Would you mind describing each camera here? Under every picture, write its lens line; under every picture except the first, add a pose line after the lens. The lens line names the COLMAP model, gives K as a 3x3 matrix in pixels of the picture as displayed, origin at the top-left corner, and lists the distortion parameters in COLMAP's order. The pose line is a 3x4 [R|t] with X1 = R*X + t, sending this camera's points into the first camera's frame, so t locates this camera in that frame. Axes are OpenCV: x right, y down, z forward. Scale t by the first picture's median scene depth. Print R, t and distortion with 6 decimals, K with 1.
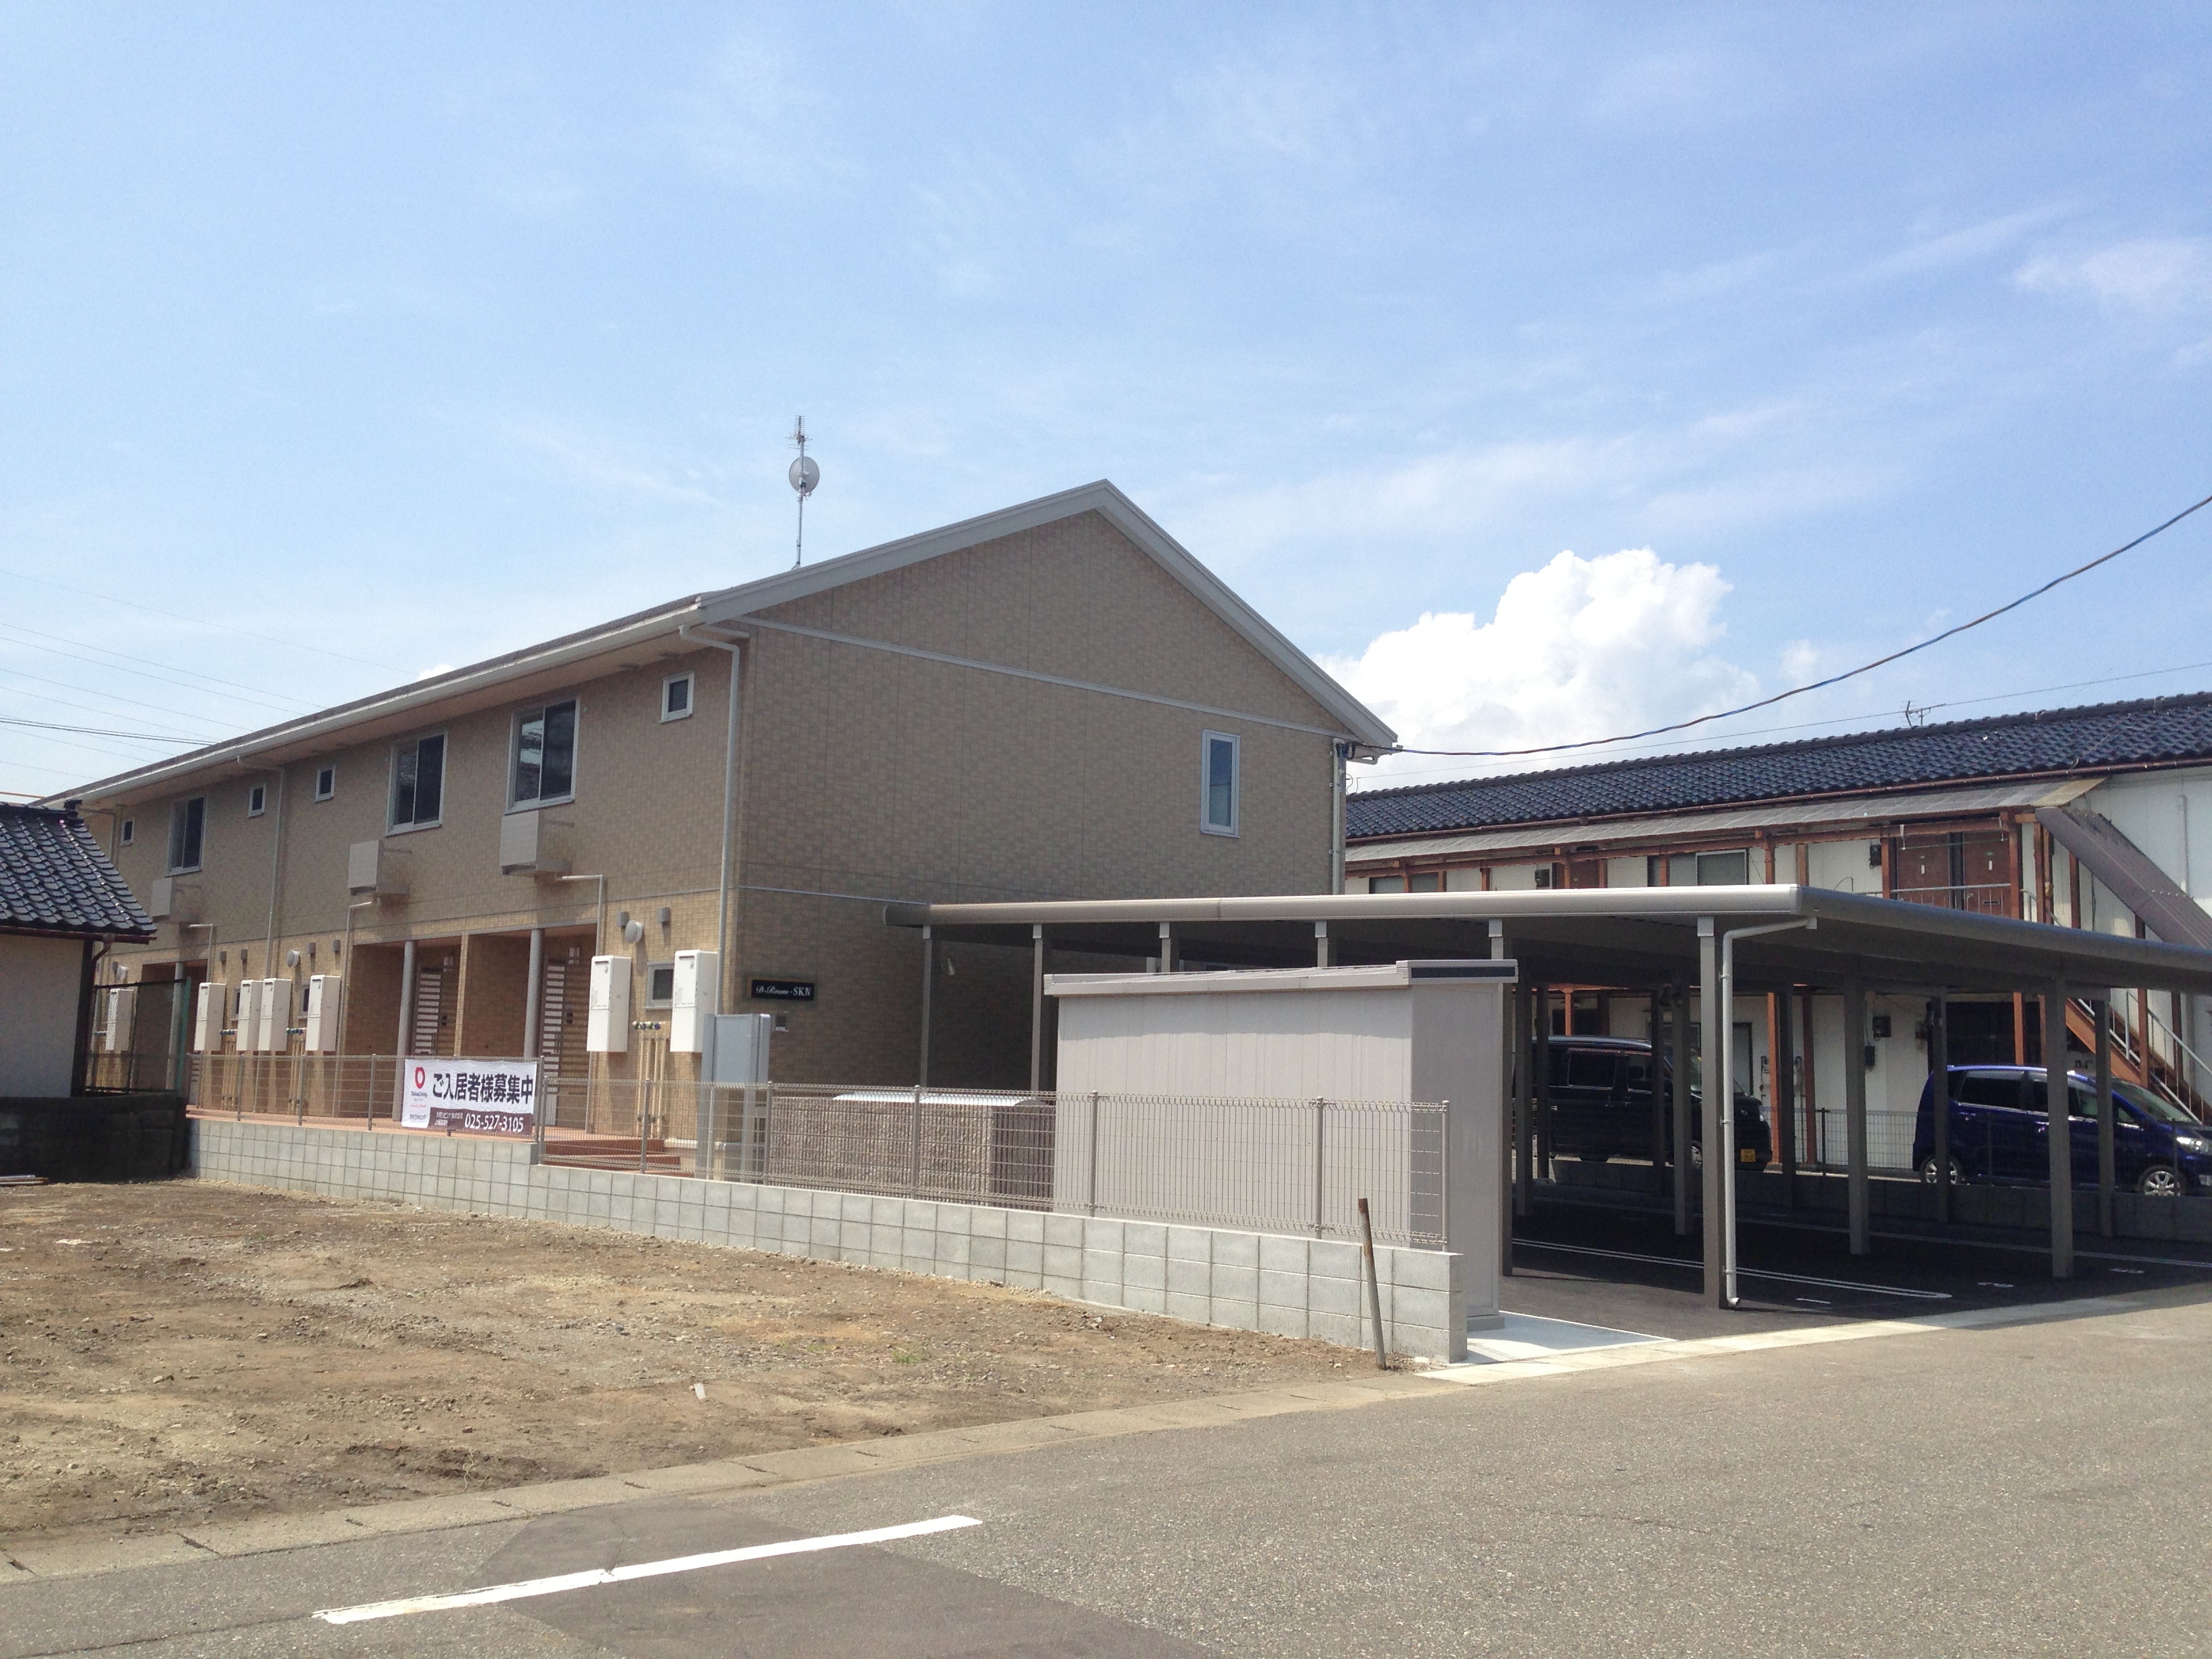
lens RADIAL K [[2030.4, 0, 1110.6], [0, 2030.4, 777.1], [0, 0, 1]] dist [0.087147, -0.003534]
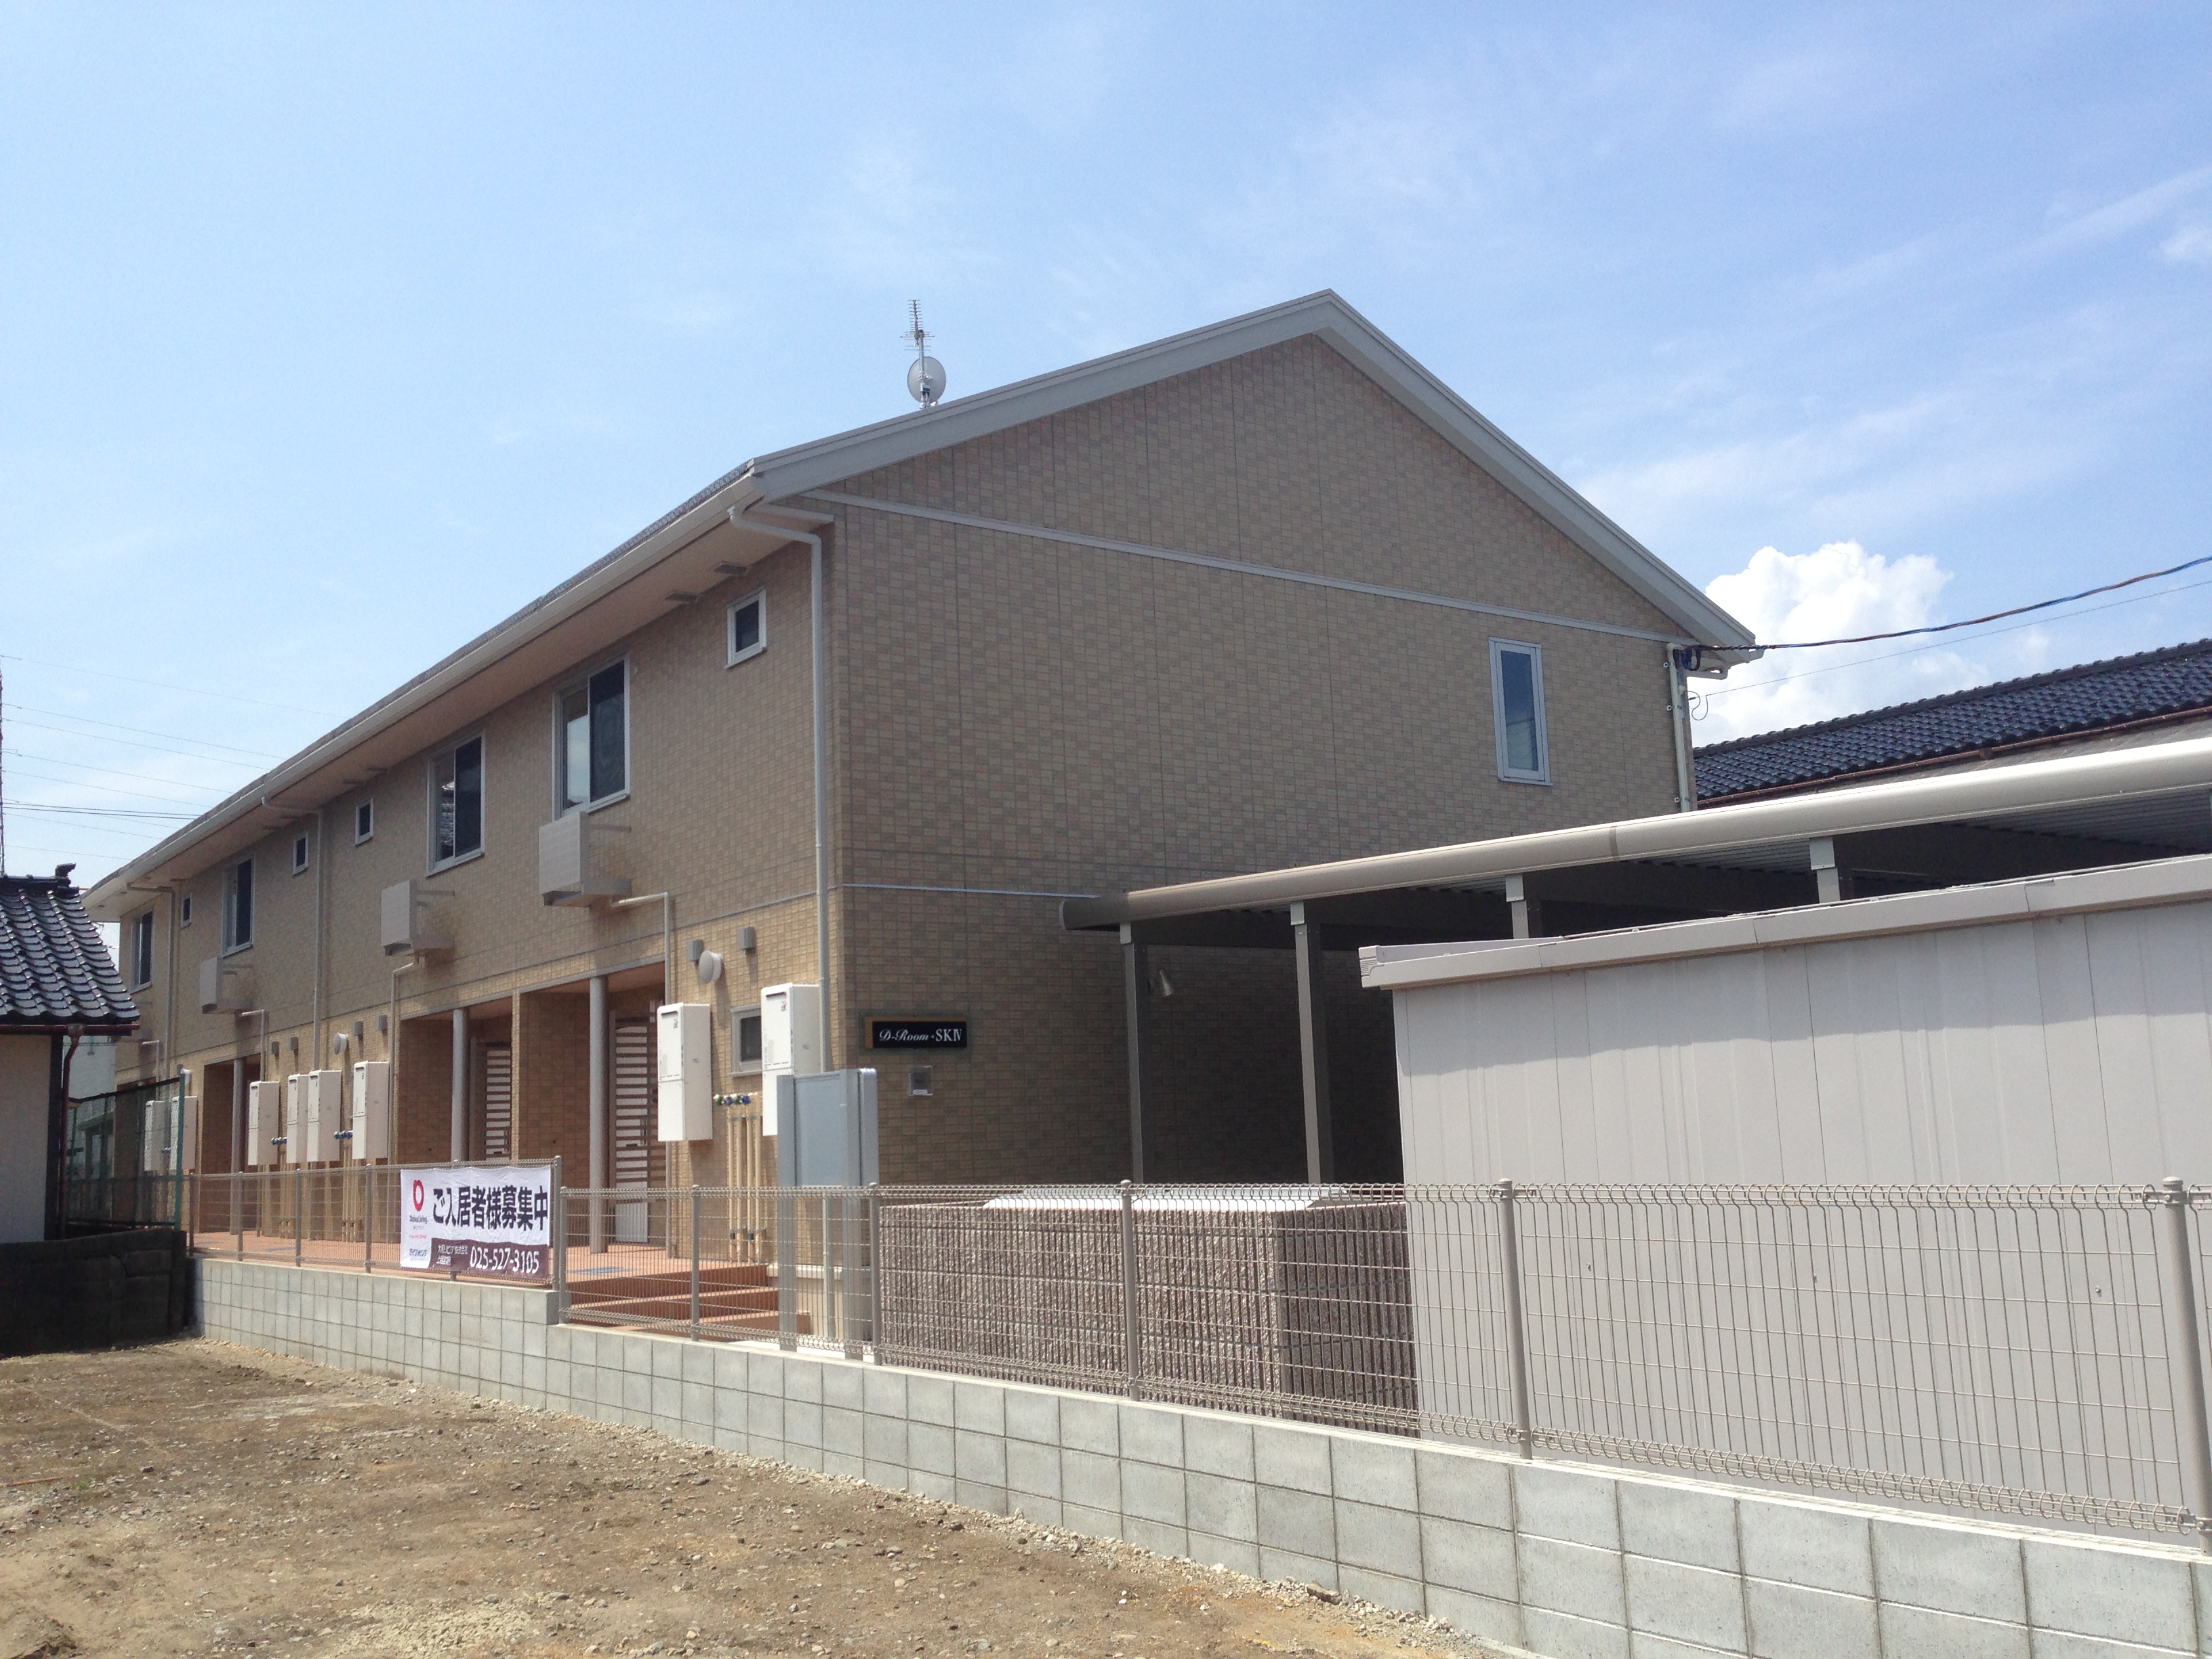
lens RADIAL K [[2031.7, 0, 1106.0], [0, 2031.7, 829.5], [0, 0, 1]] dist [0.083525, 0.012312]
pose [[0.992346, -0.076745, -0.096746, -0.028842], [0.076736, 0.997044, -0.003822, 0.042954], [0.096754, -0.003632, 0.995302, 0.326540]]
